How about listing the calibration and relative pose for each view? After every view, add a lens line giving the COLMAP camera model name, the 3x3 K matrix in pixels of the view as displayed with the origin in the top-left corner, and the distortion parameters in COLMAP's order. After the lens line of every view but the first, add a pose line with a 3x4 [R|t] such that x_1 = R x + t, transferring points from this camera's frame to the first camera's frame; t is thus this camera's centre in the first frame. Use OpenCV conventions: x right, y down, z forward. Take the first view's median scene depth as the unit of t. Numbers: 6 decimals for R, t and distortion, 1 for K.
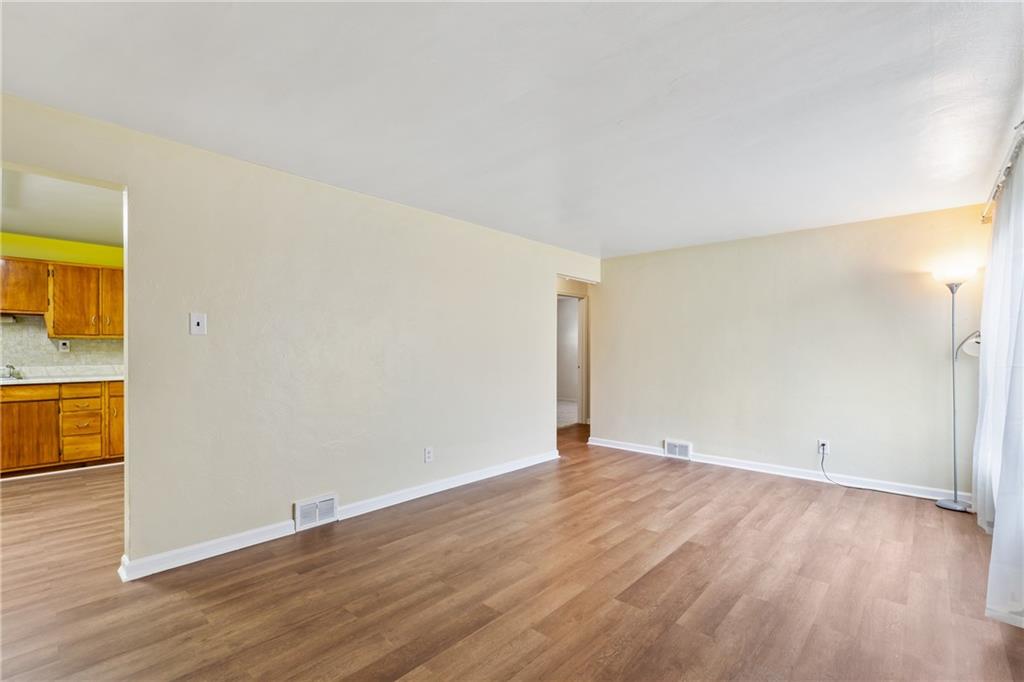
lens RADIAL K [[470.8, 0, 508.9], [0, 470.8, 349.6], [0, 0, 1]] dist [-0.000918, 0.000423]
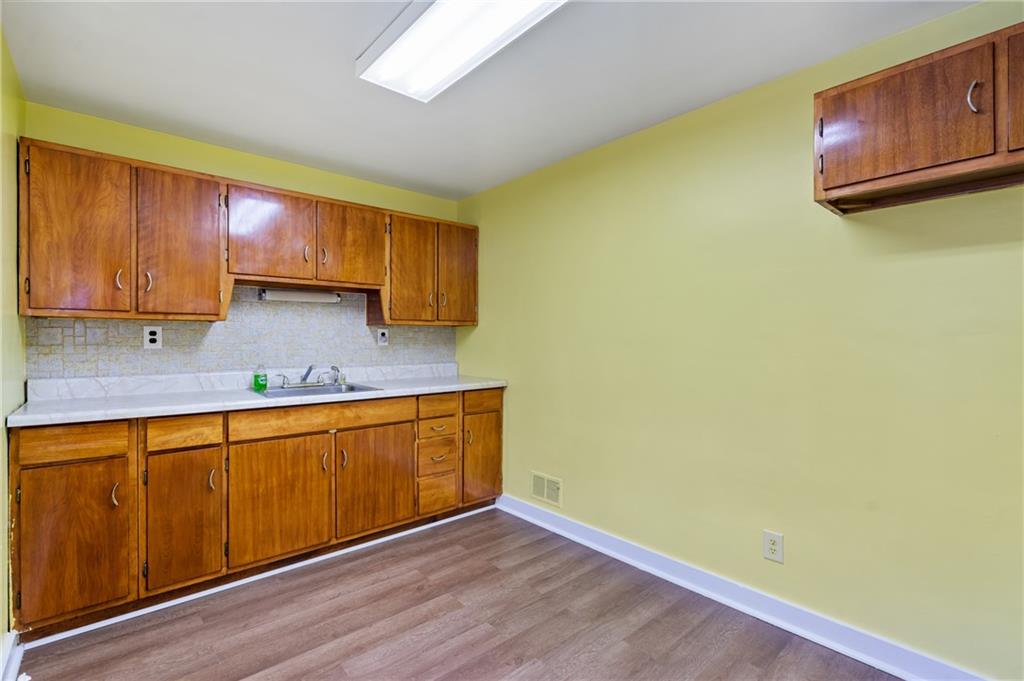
lens RADIAL K [[470.8, 0, 509.3], [0, 470.8, 337.3], [0, 0, 1]] dist [-0.000918, 0.000423]
pose [[0.991703, -0.000587, -0.128549, -0.715079], [0.000121, 0.999993, -0.003635, -0.005421], [0.128550, 0.003589, 0.991697, 0.360624]]
